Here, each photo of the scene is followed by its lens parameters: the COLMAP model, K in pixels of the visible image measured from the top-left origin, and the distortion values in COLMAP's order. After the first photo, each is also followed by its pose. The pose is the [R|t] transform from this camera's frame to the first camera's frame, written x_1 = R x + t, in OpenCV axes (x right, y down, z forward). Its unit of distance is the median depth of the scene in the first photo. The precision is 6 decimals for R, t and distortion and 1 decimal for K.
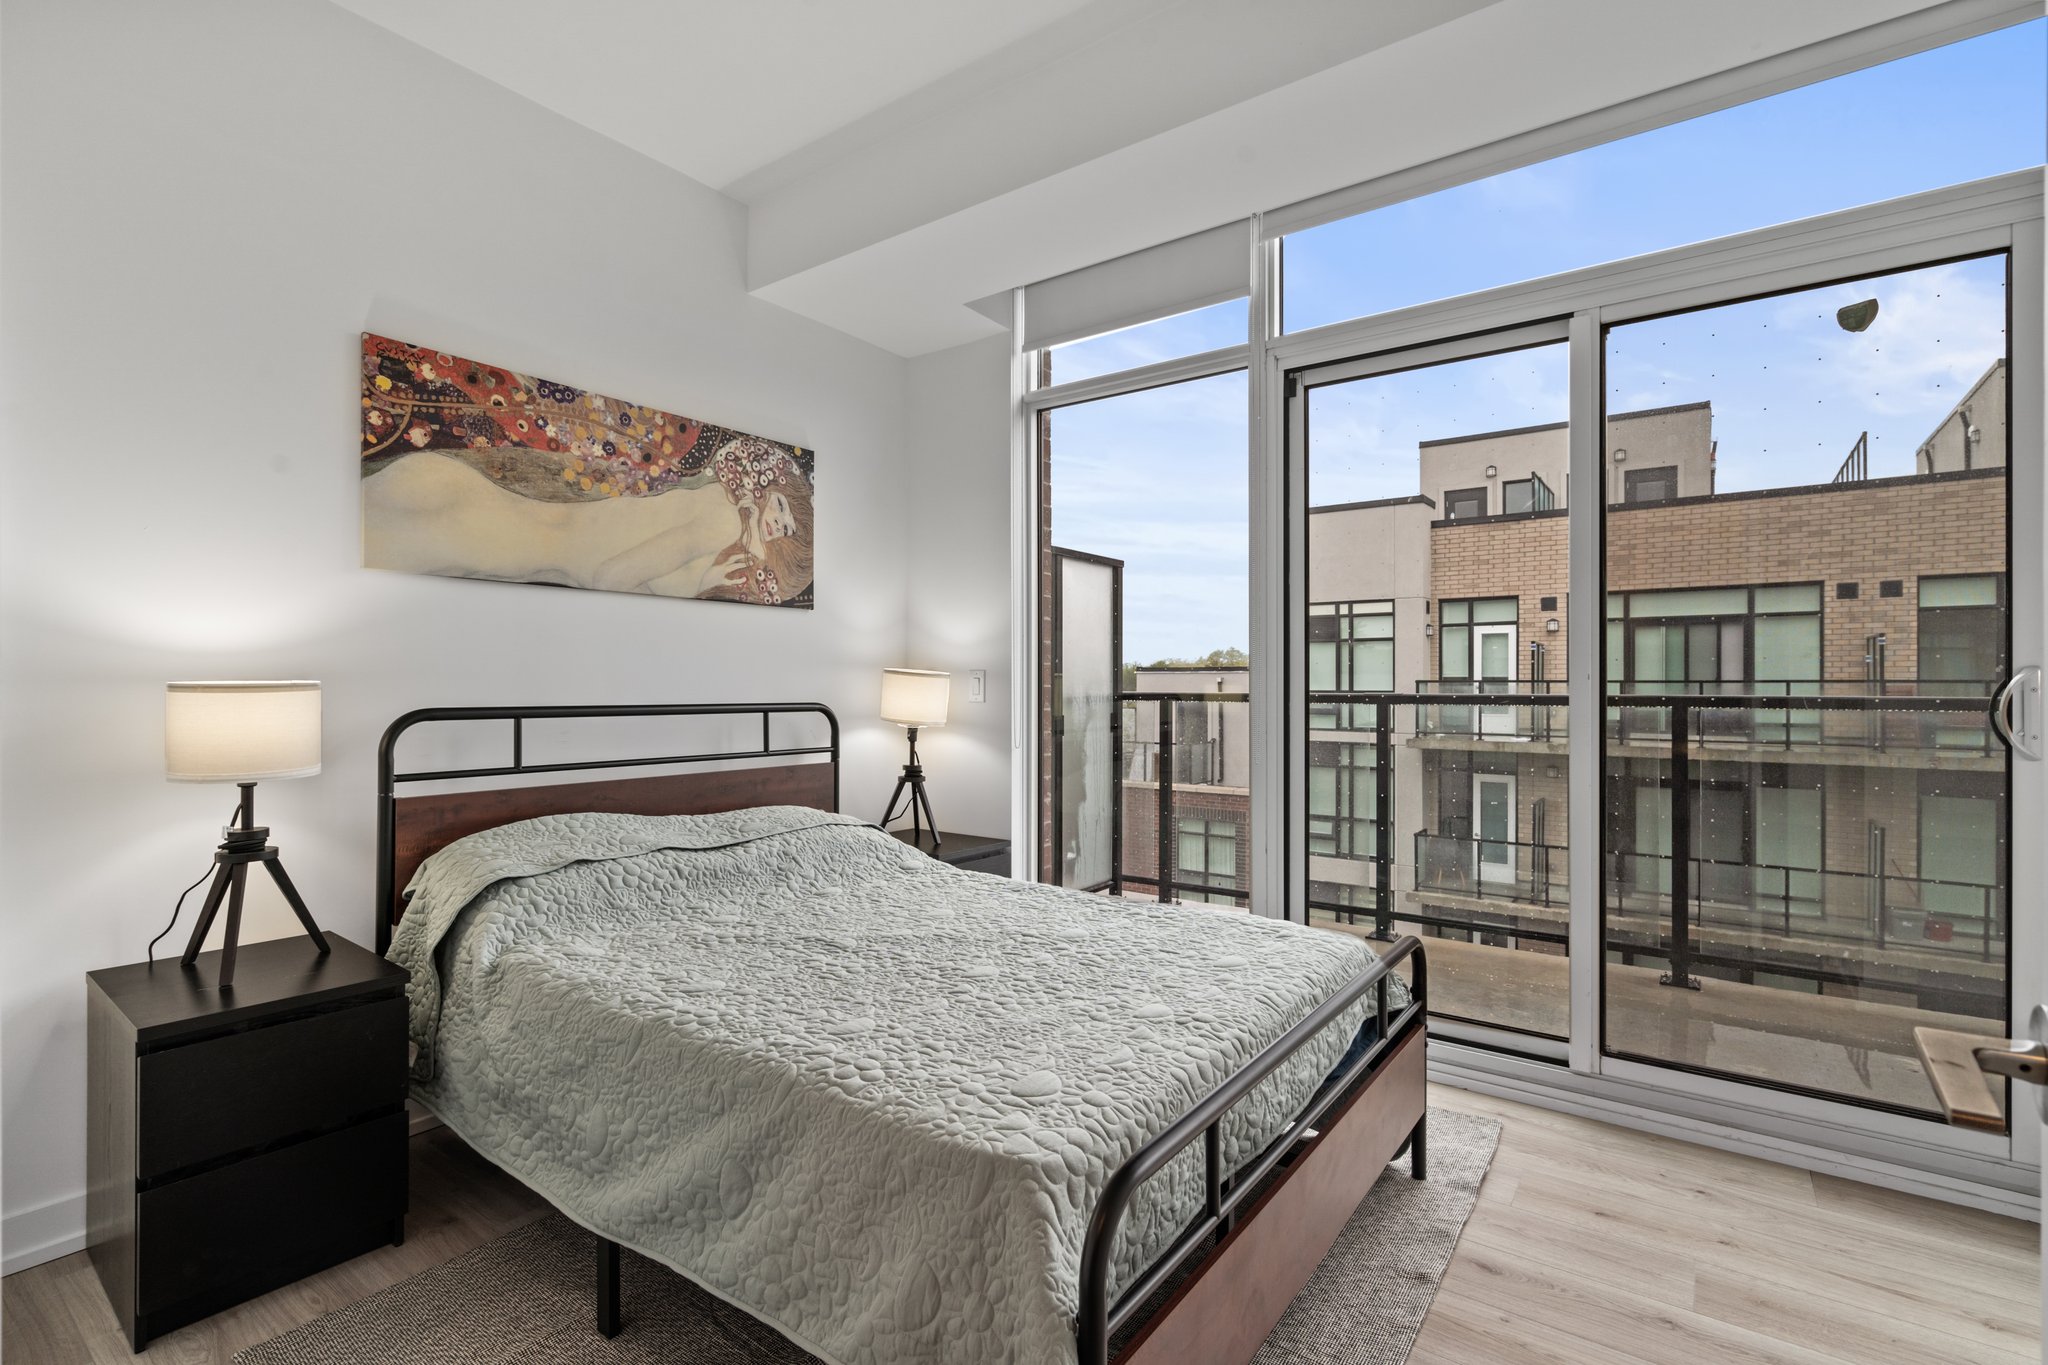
lens RADIAL K [[935.1, 0, 1010.8], [0, 935.1, 683.8], [0, 0, 1]] dist [-0.002667, 0.002454]
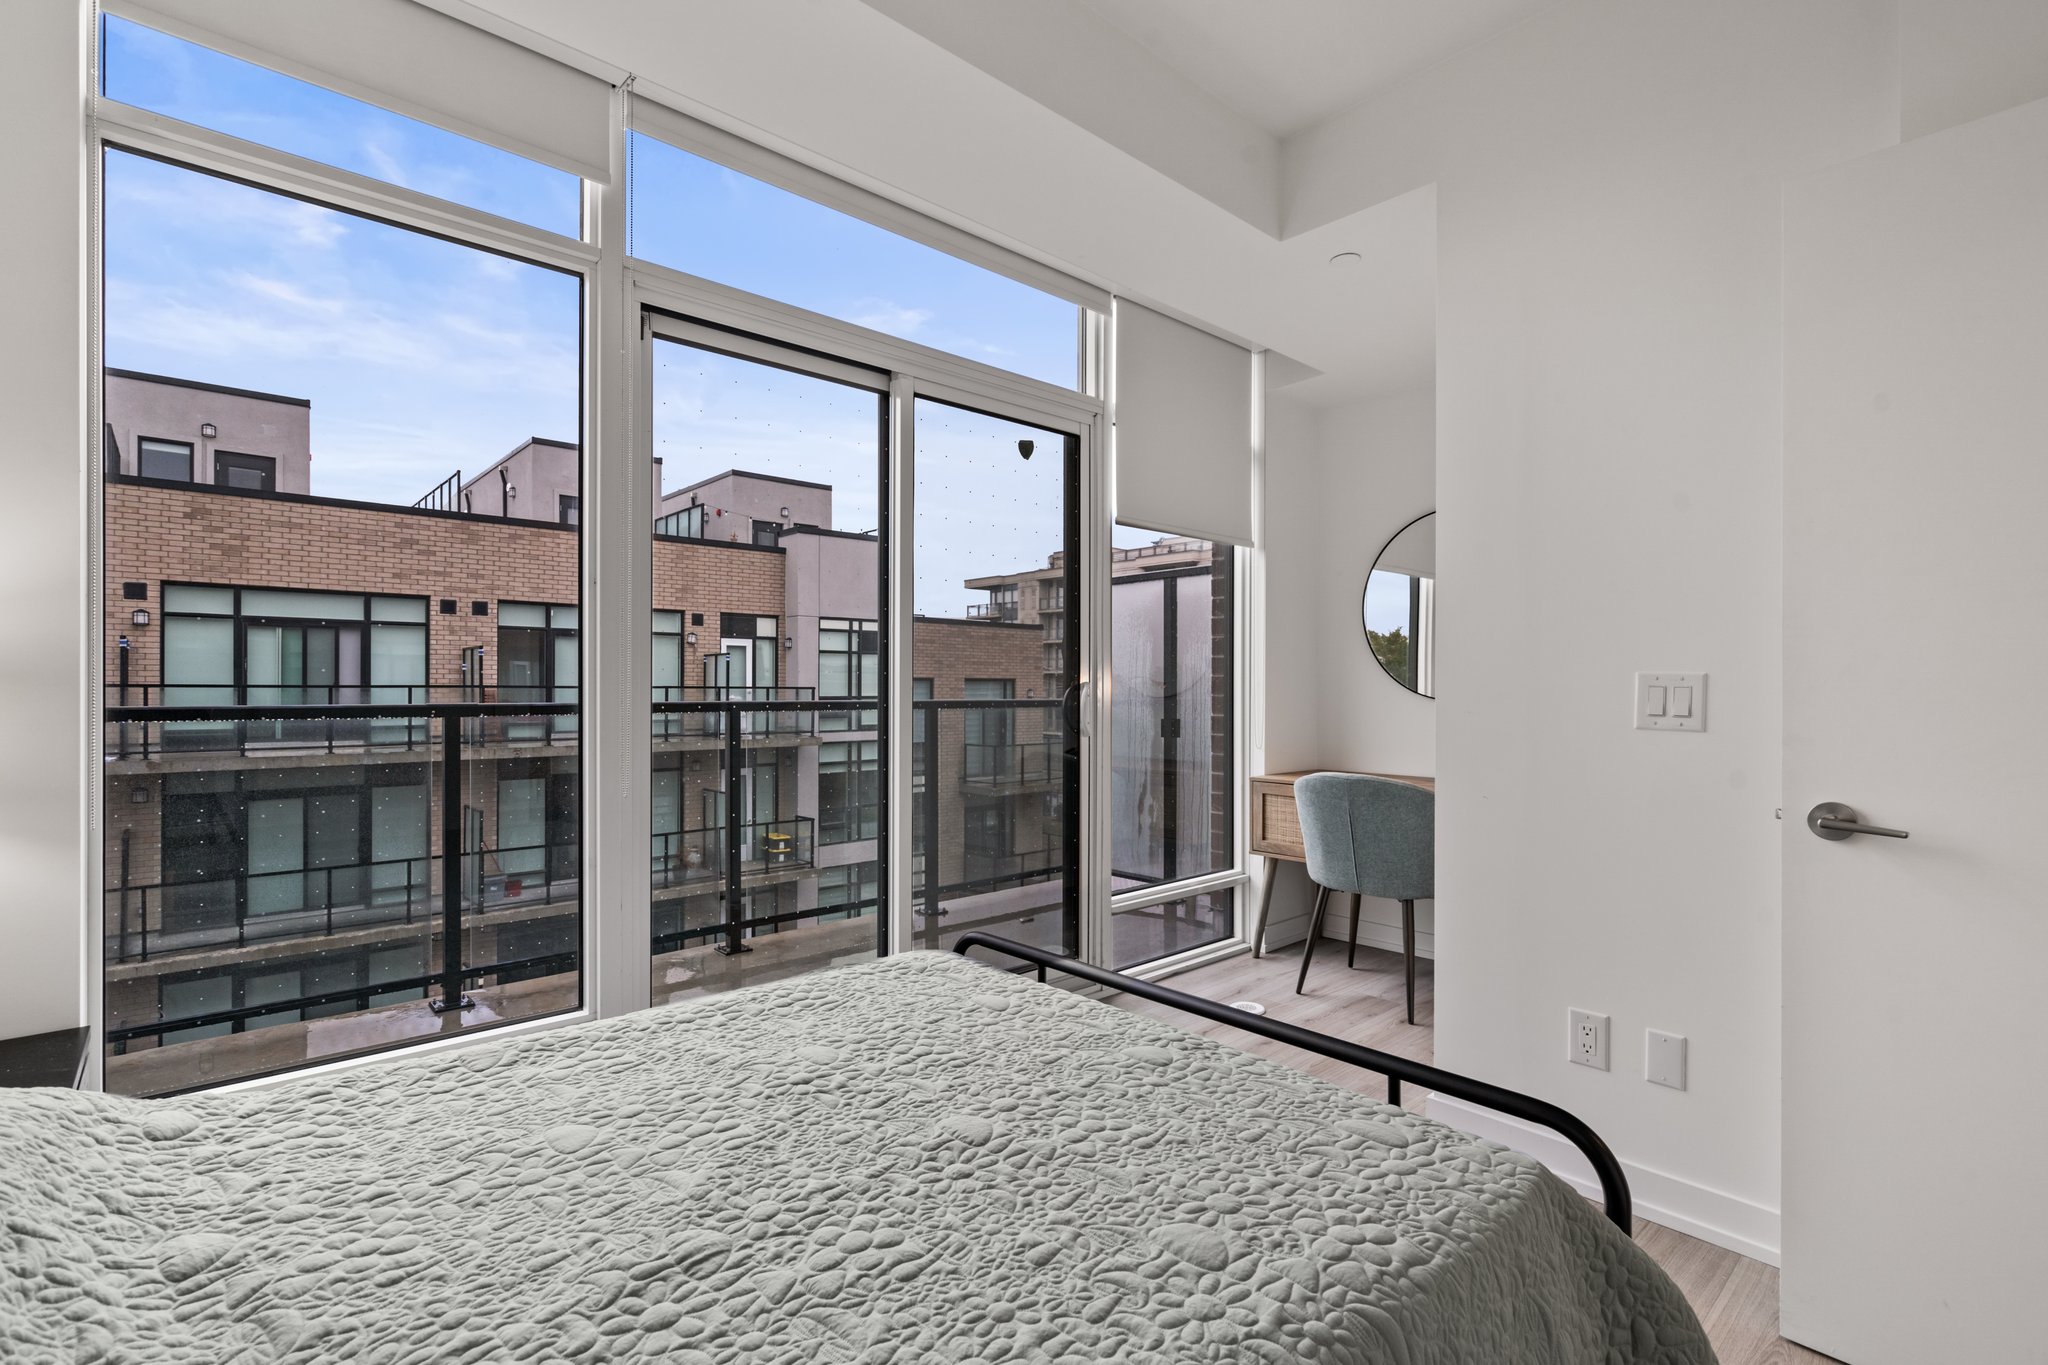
lens RADIAL K [[935.1, 0, 1016.8], [0, 935.1, 687.6], [0, 0, 1]] dist [-0.002667, 0.002454]
pose [[0.210642, 0.002483, 0.977560, -0.153011], [-0.002054, 0.999996, -0.002098, -0.001263], [-0.977561, -0.001566, 0.210646, 0.186428]]
